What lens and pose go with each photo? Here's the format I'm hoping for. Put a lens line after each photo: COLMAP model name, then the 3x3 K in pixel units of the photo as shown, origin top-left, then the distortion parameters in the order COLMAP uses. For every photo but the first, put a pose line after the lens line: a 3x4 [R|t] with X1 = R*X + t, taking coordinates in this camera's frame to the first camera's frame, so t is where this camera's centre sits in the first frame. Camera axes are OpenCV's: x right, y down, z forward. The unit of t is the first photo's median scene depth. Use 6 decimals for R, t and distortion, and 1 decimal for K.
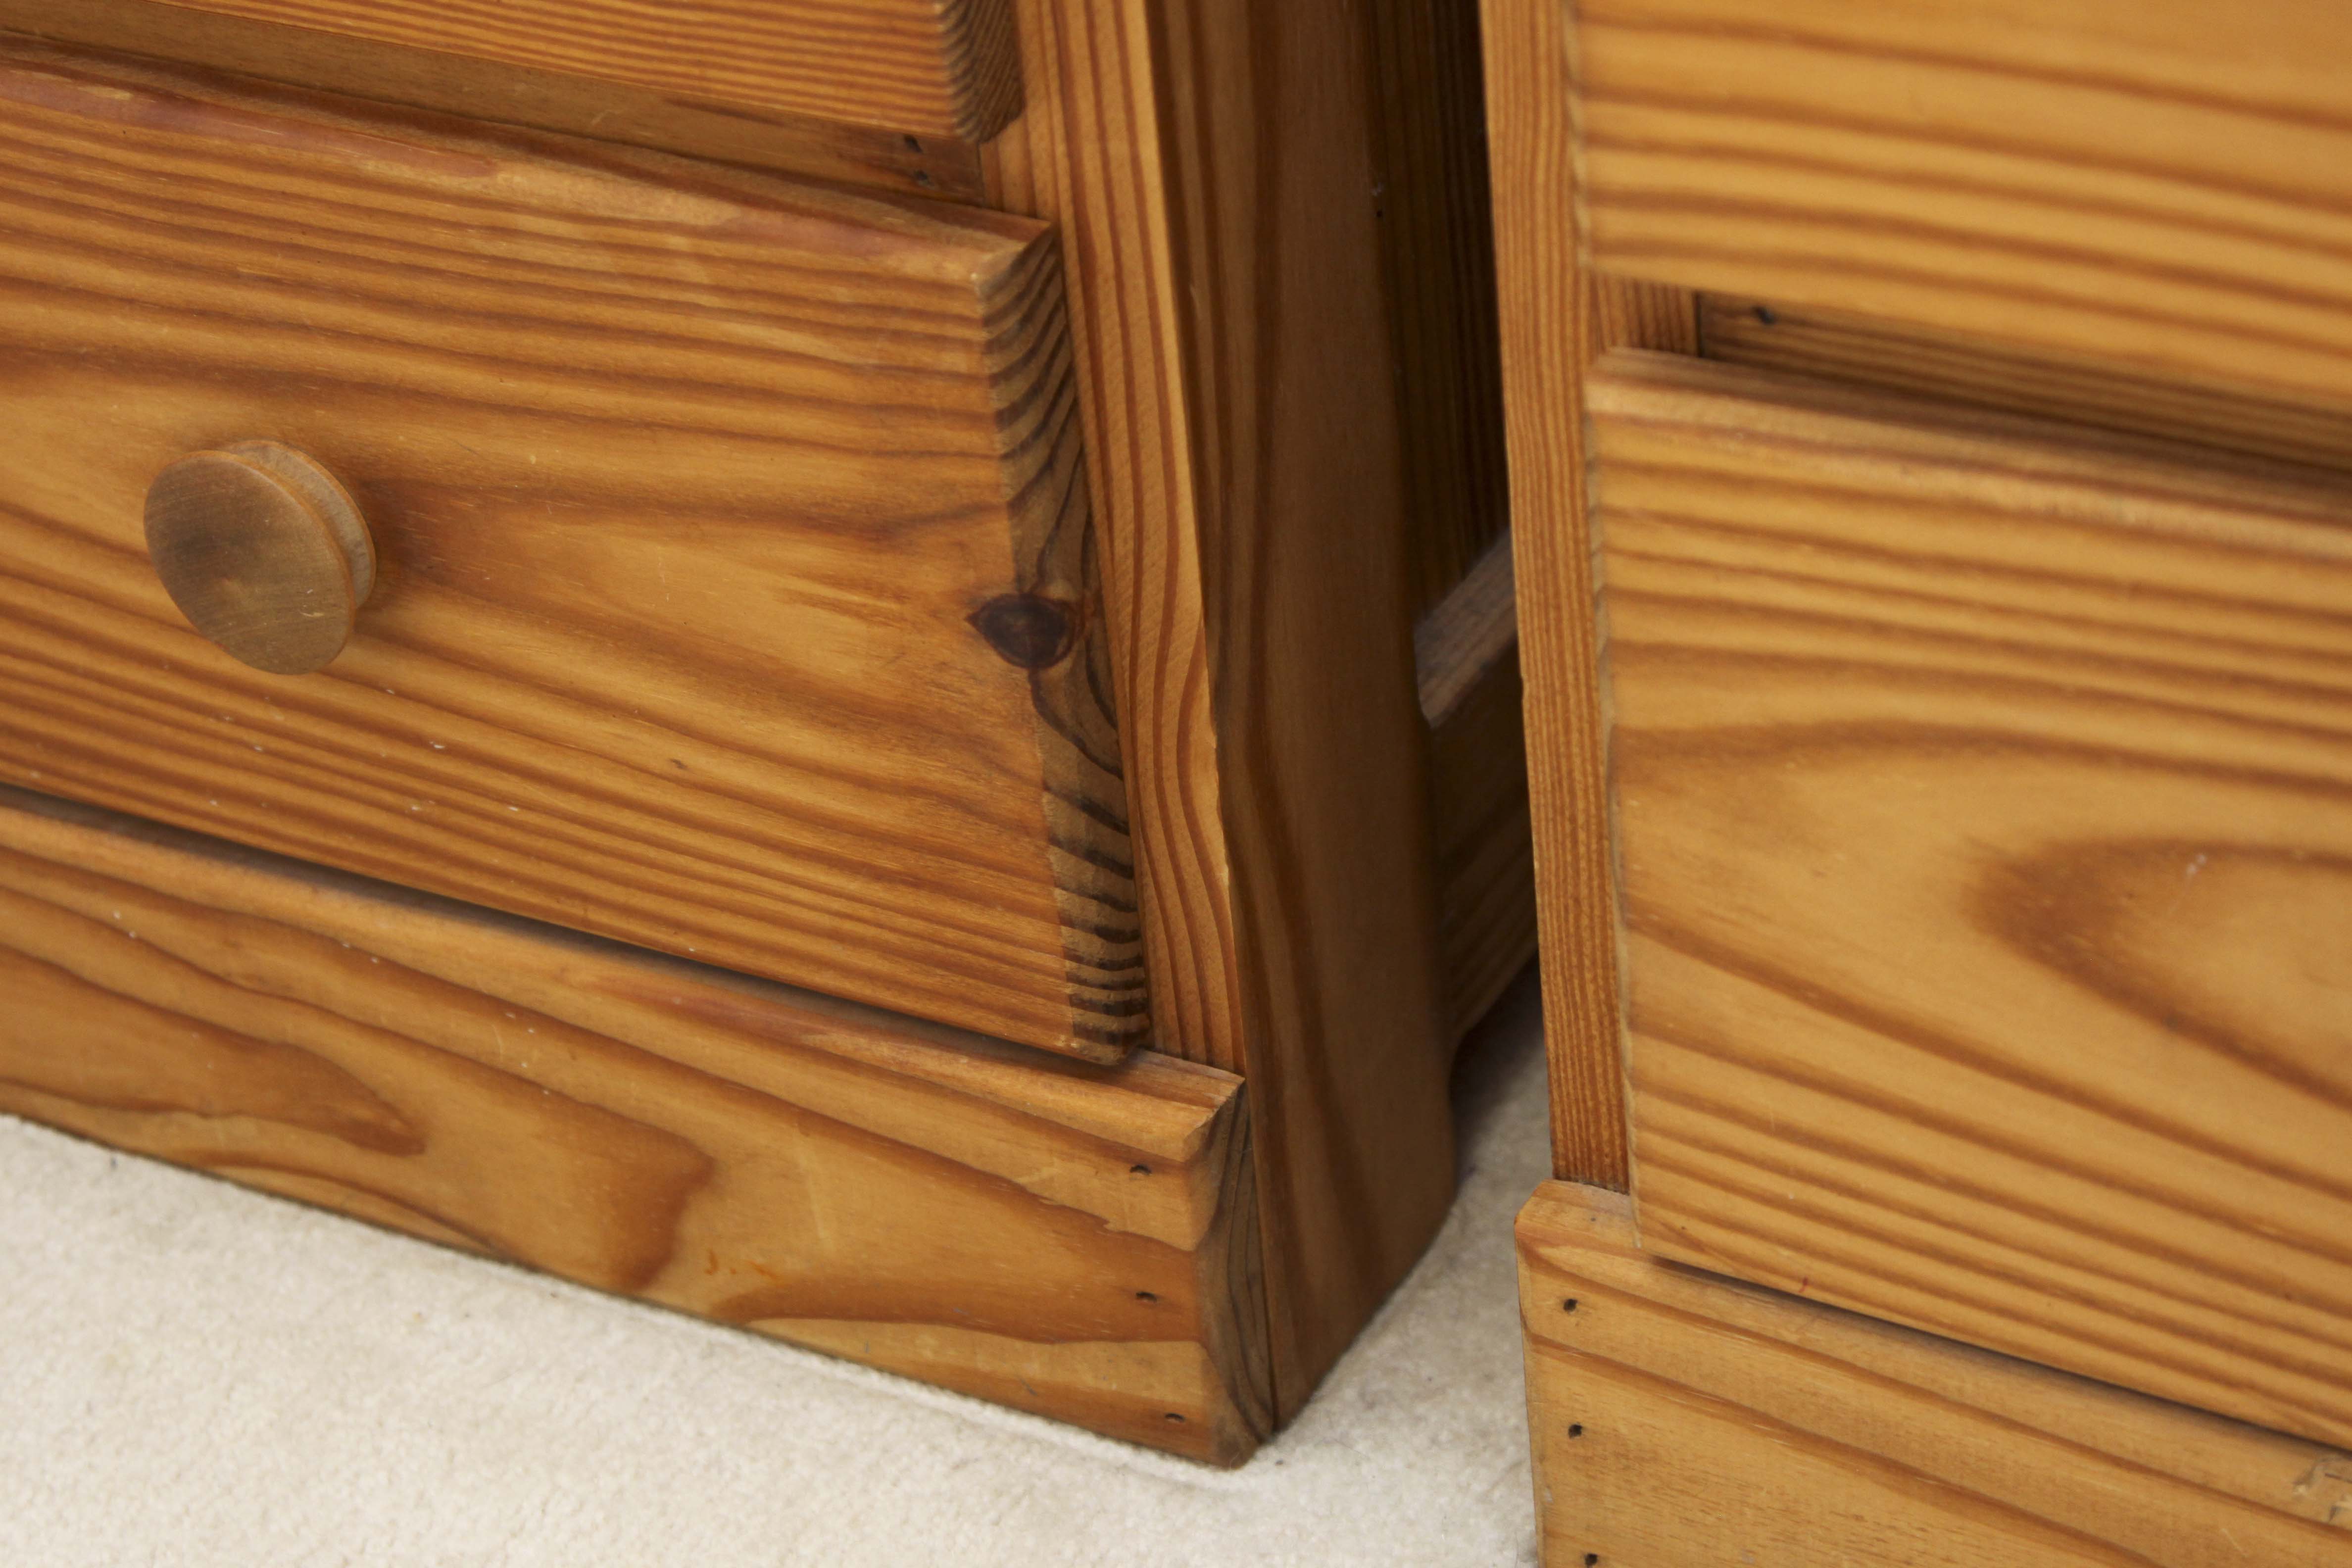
lens RADIAL K [[5604.0, 0, 1176.8], [0, 5604.0, 783.7], [0, 0, 1]] dist [0.095182, 0.000000]
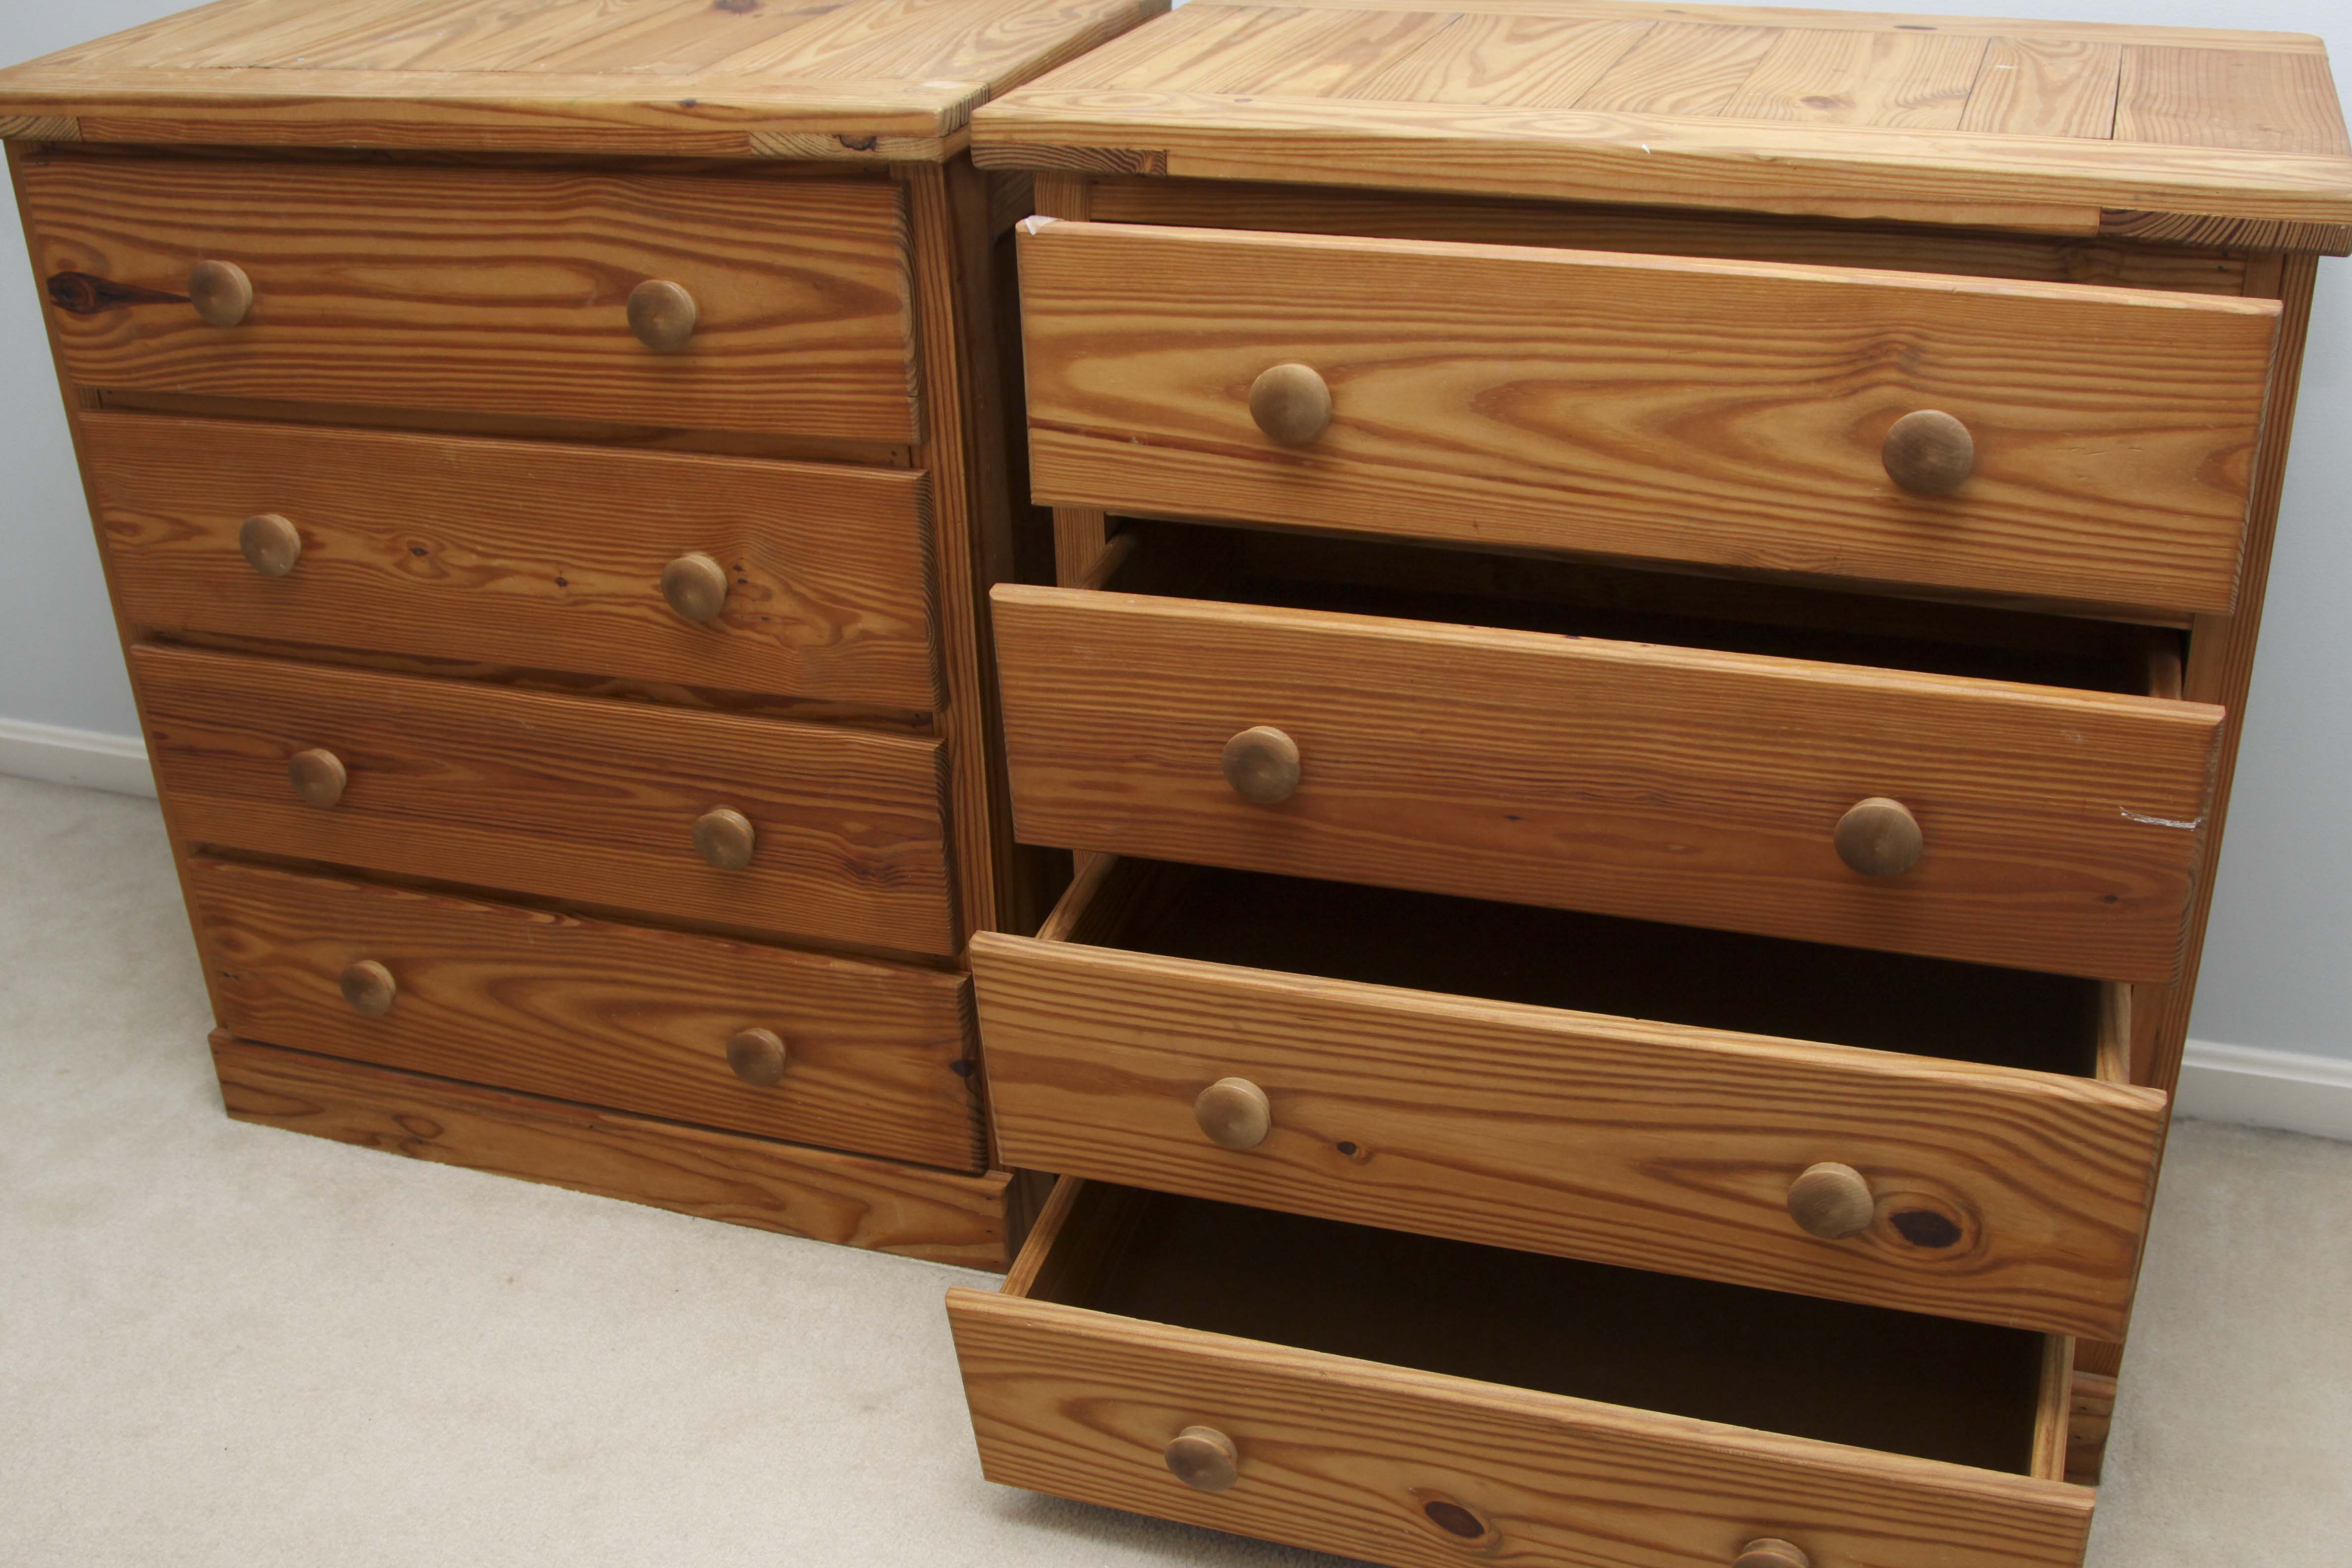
lens RADIAL K [[2618.2, 0, 1193.9], [0, 2618.2, 892.7], [0, 0, 1]] dist [-0.120264, 0.000000]
pose [[0.983774, -0.040711, 0.174731, -0.180677], [0.053122, 0.996341, -0.066947, -0.016922], [-0.171366, 0.075143, 0.982338, -0.885446]]
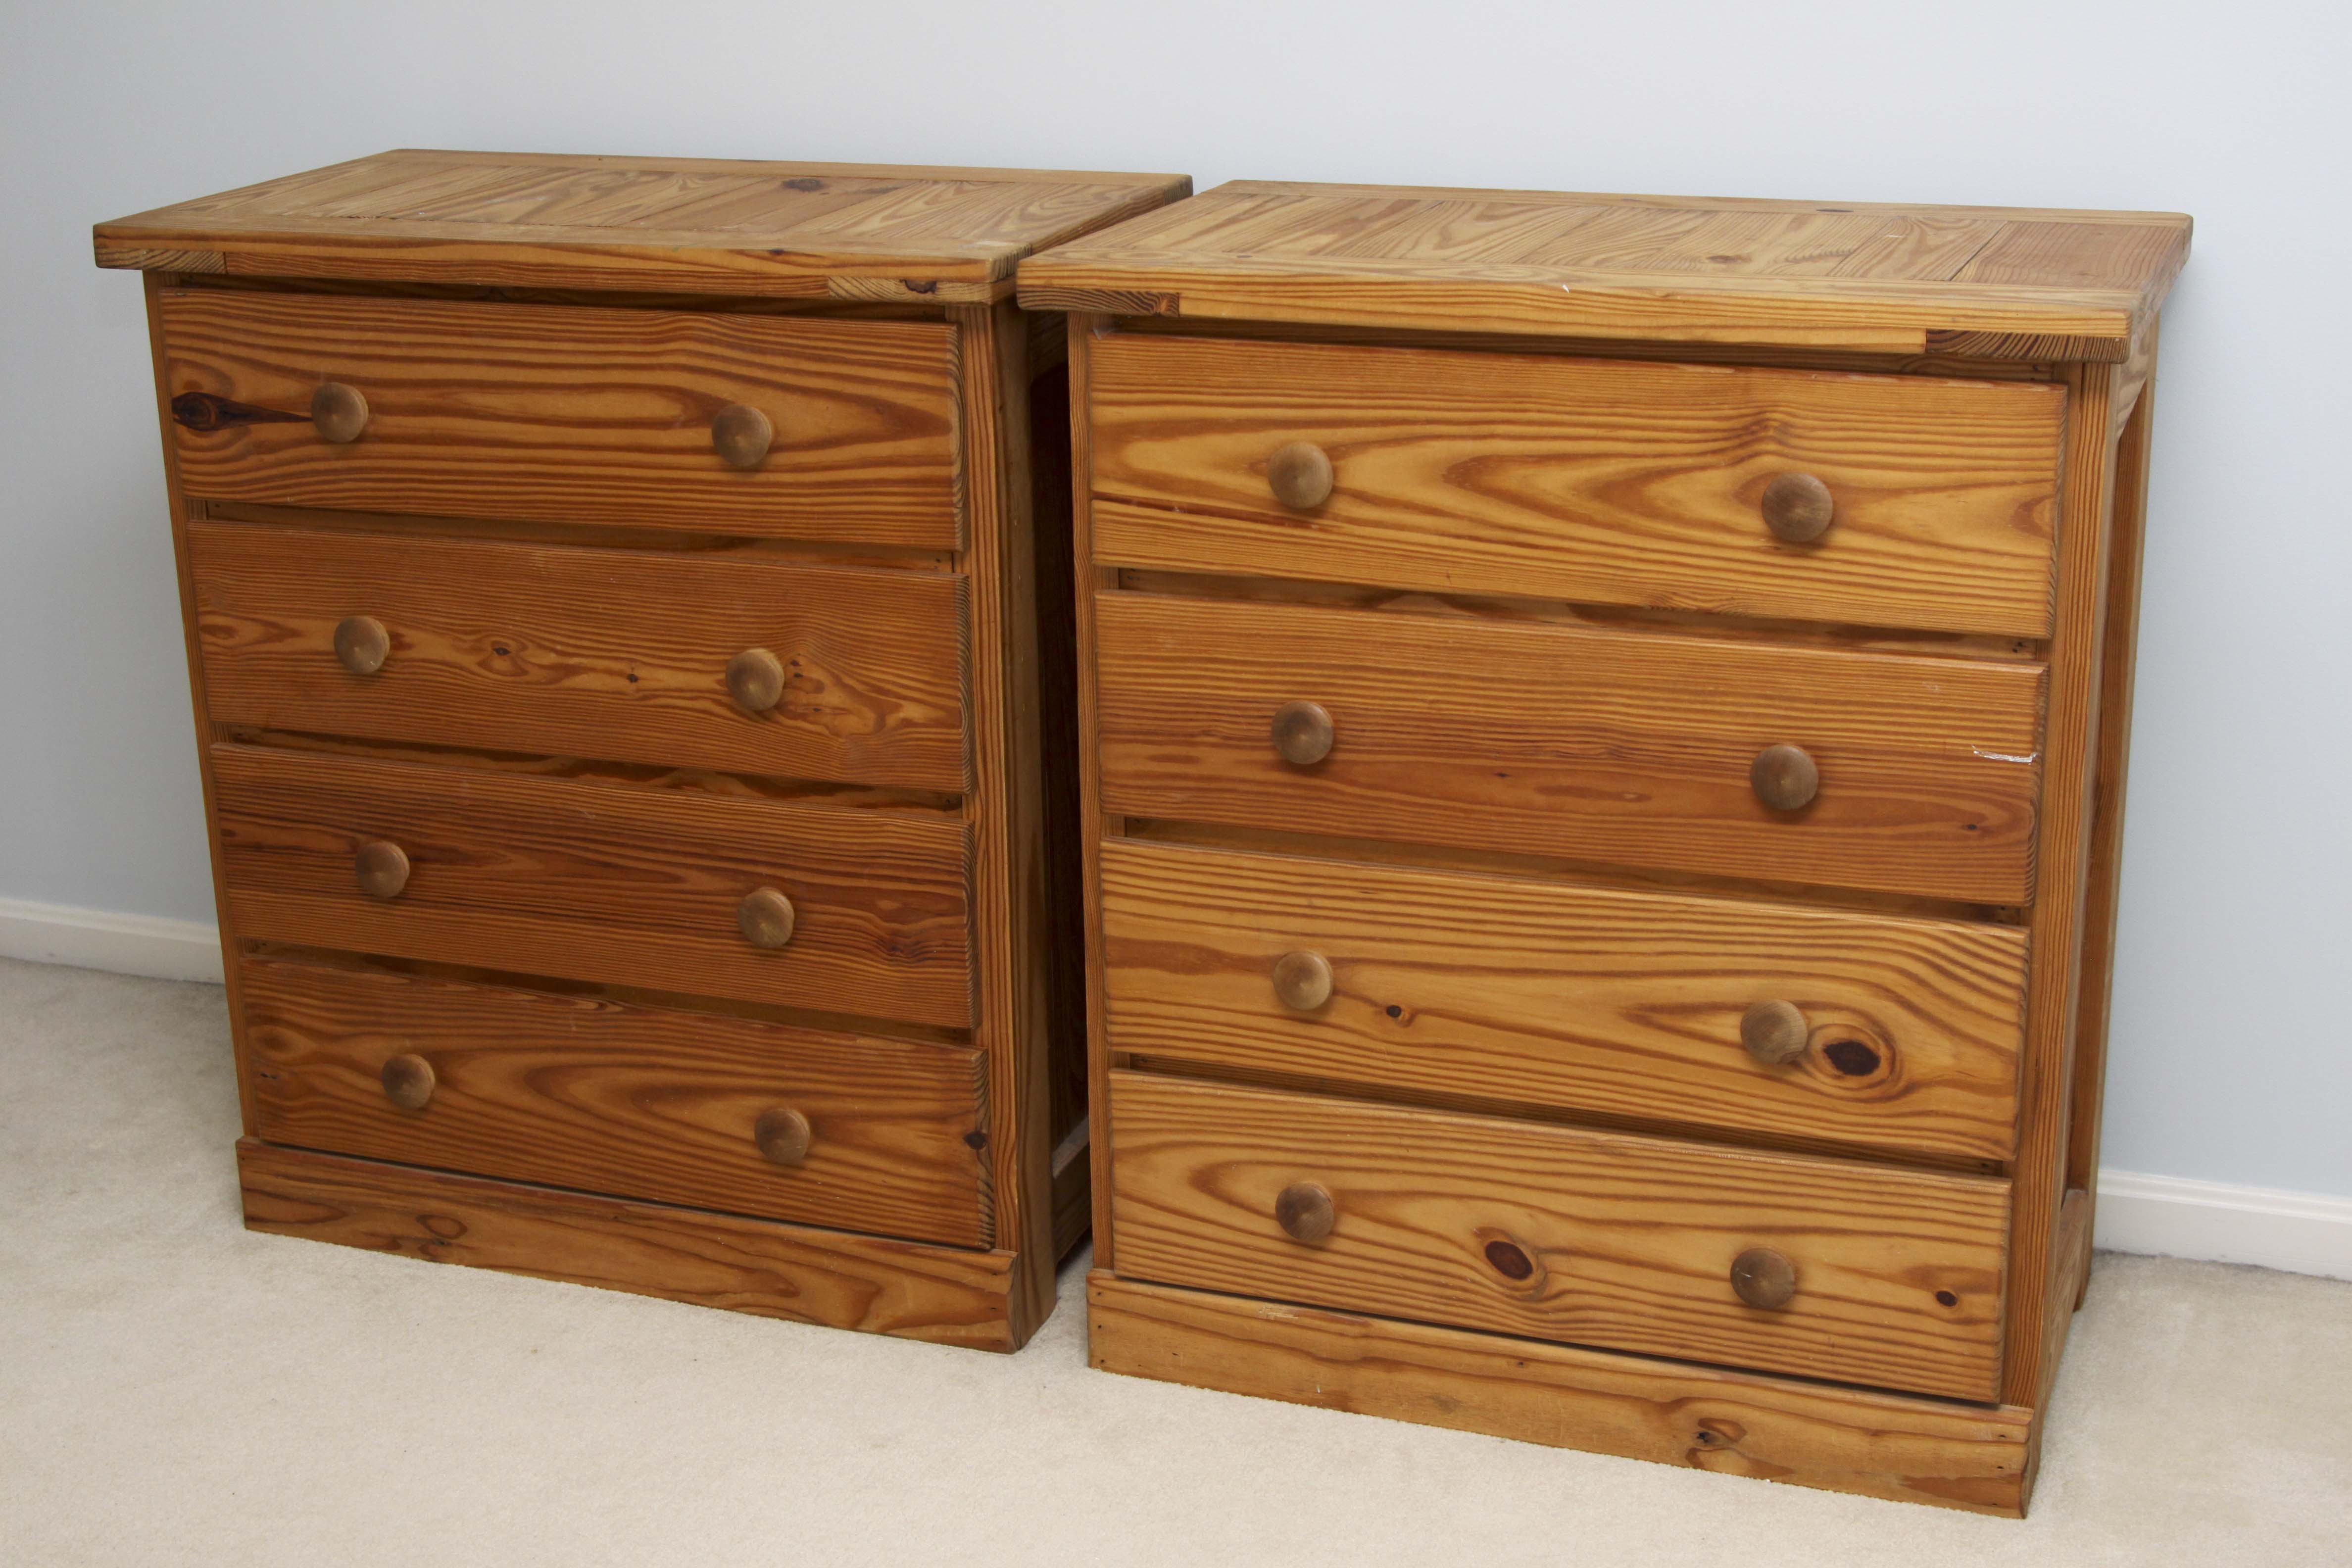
lens RADIAL K [[3179.0, 0, 1182.2], [0, 3179.0, 793.9], [0, 0, 1]] dist [-0.049717, 0.000000]
pose [[0.986418, 0.009924, 0.163957, -0.266784], [0.029166, 0.971729, -0.234291, 0.285087], [-0.161647, 0.235890, 0.958241, -1.434188]]
